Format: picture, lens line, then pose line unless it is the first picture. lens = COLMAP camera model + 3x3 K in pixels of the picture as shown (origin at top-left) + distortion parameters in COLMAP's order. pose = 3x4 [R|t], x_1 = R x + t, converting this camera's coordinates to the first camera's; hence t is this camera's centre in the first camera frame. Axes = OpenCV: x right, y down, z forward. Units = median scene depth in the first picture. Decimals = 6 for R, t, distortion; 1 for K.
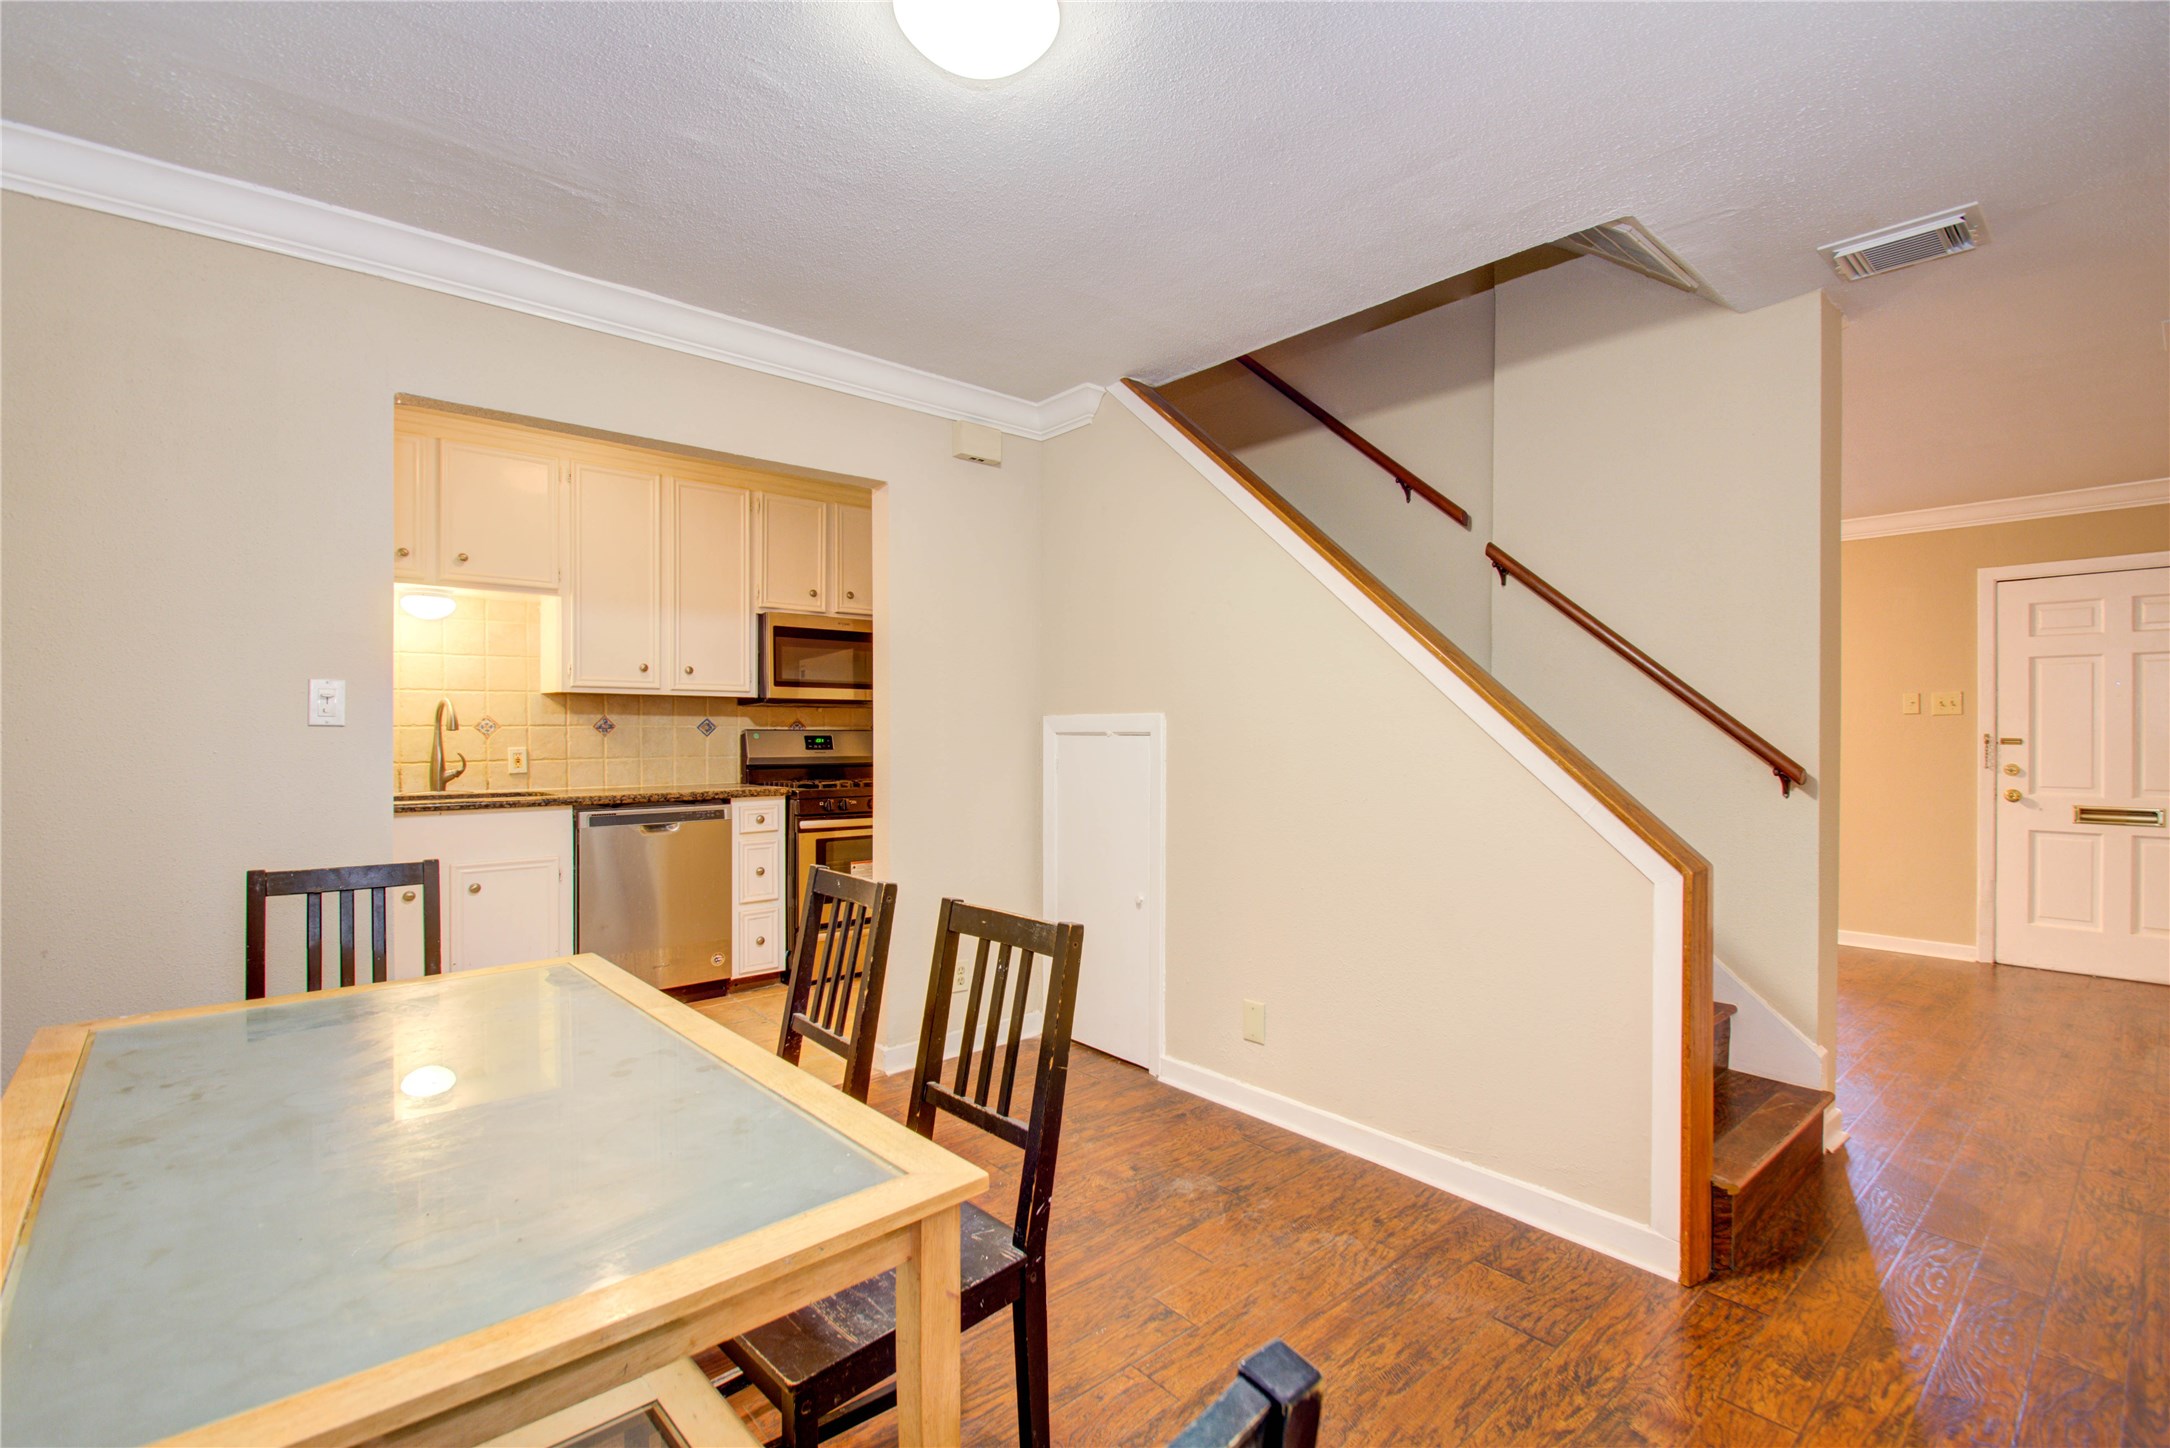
lens RADIAL K [[986.0, 0, 1108.8], [0, 986.0, 739.2], [0, 0, 1]] dist [0.015057, -0.014547]
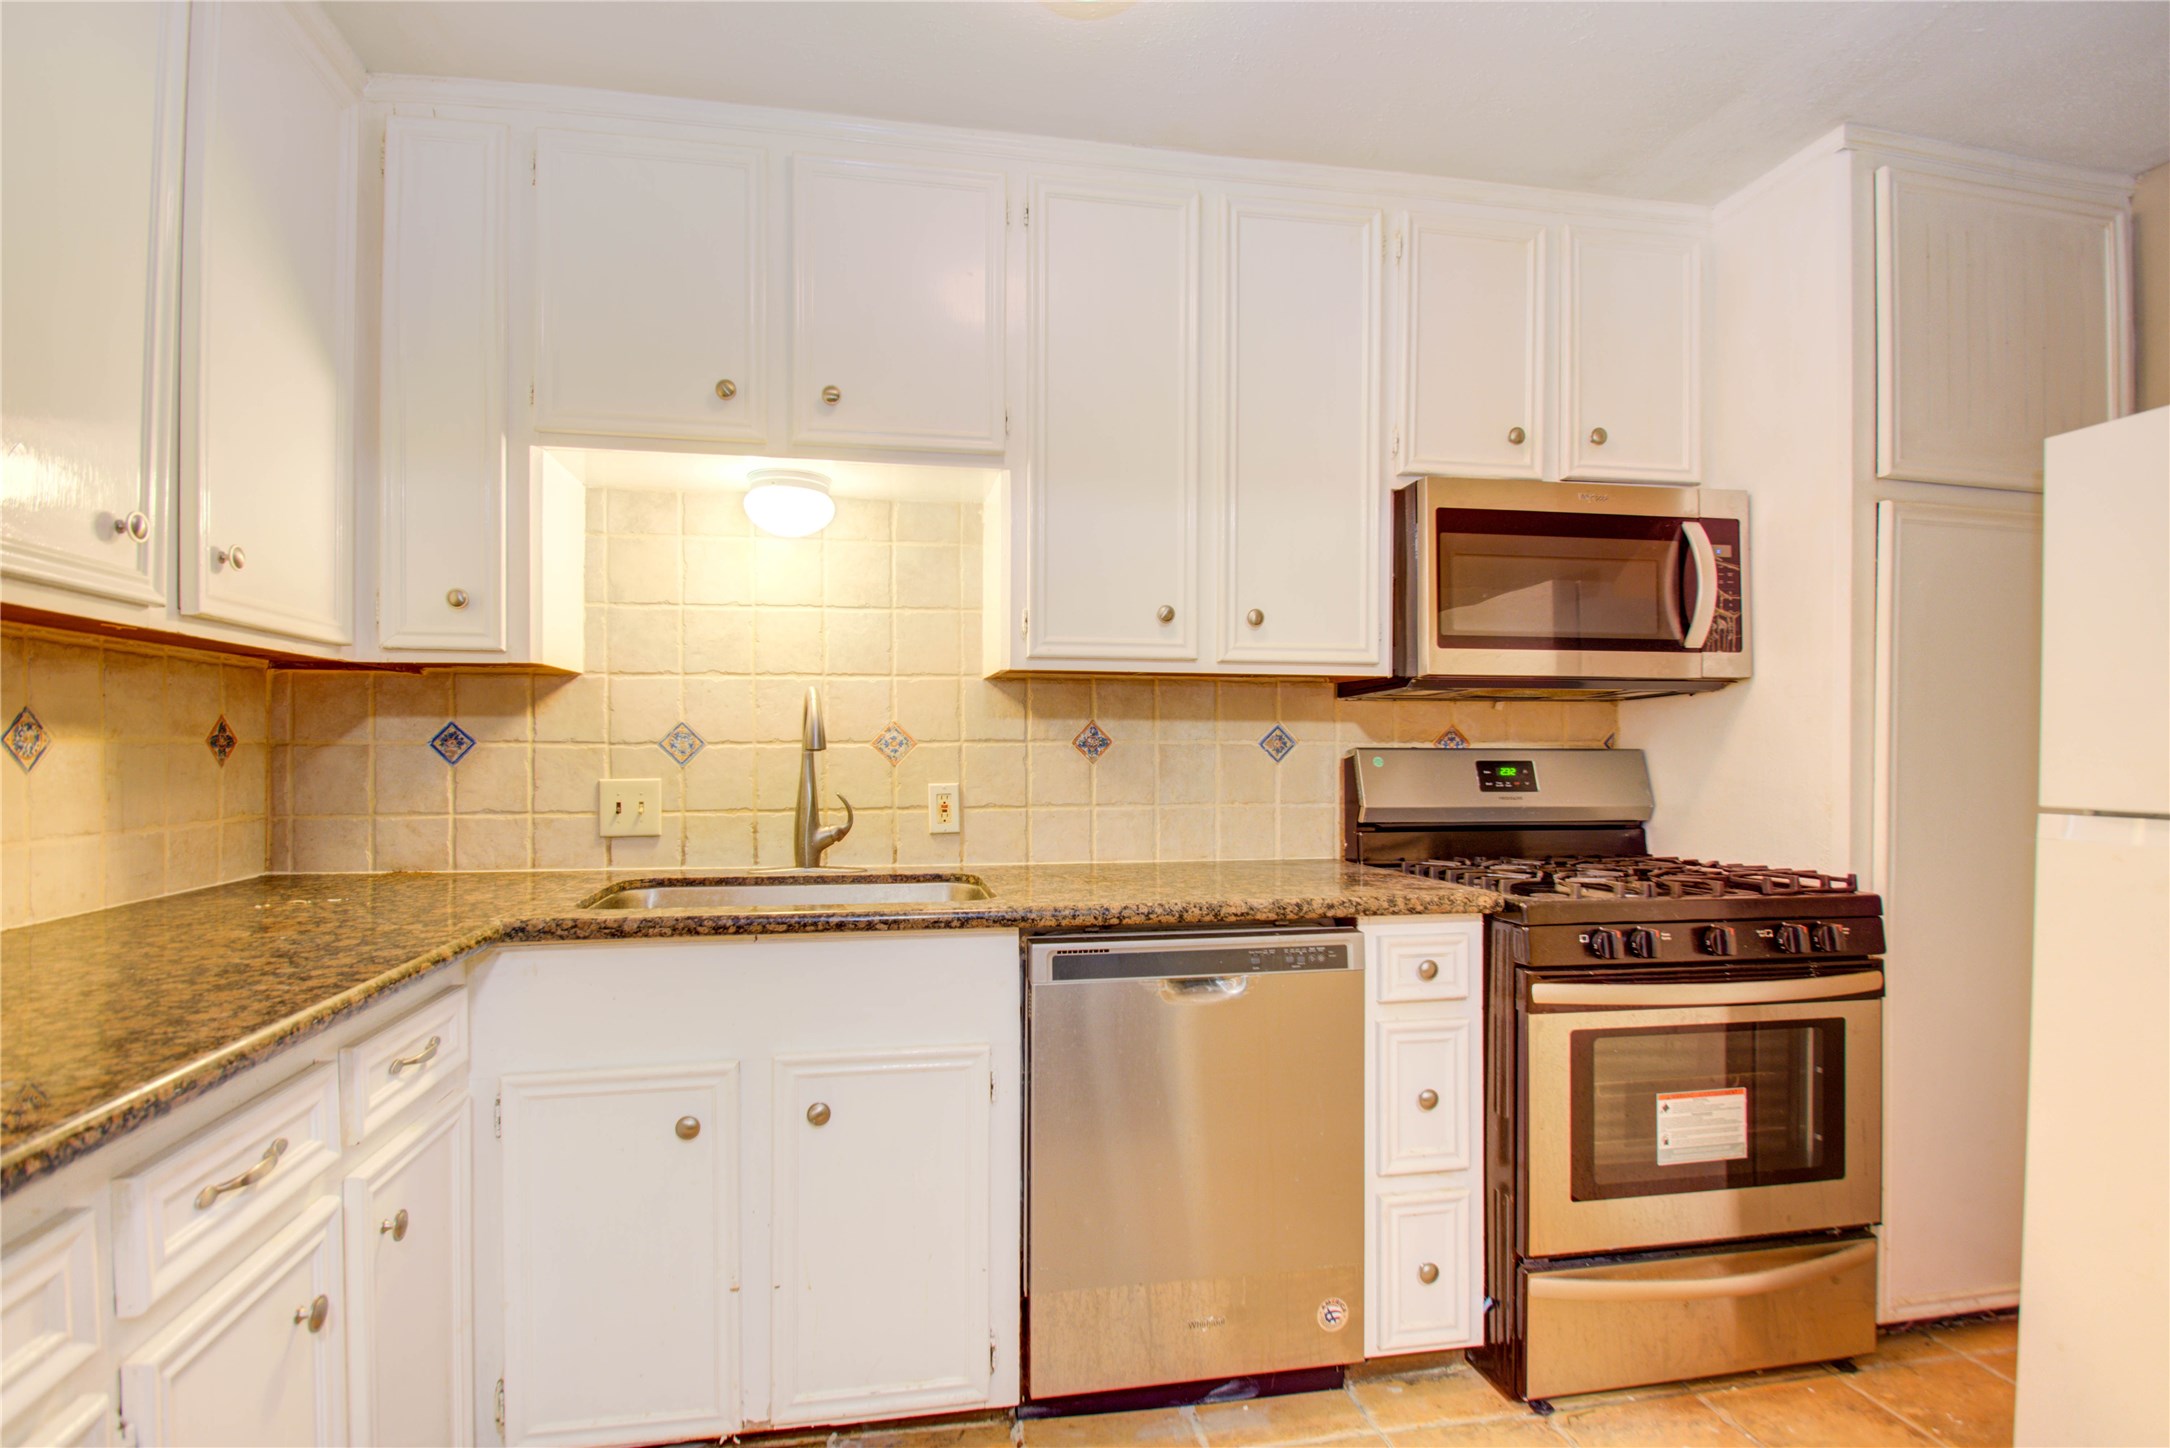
lens RADIAL K [[986.0, 0, 1074.1], [0, 986.0, 746.7], [0, 0, 1]] dist [0.015057, -0.014547]
pose [[0.872994, -0.001909, -0.487726, -0.283036], [-0.004187, 0.999926, -0.011409, -0.004999], [0.487712, 0.012002, 0.872922, 0.577306]]
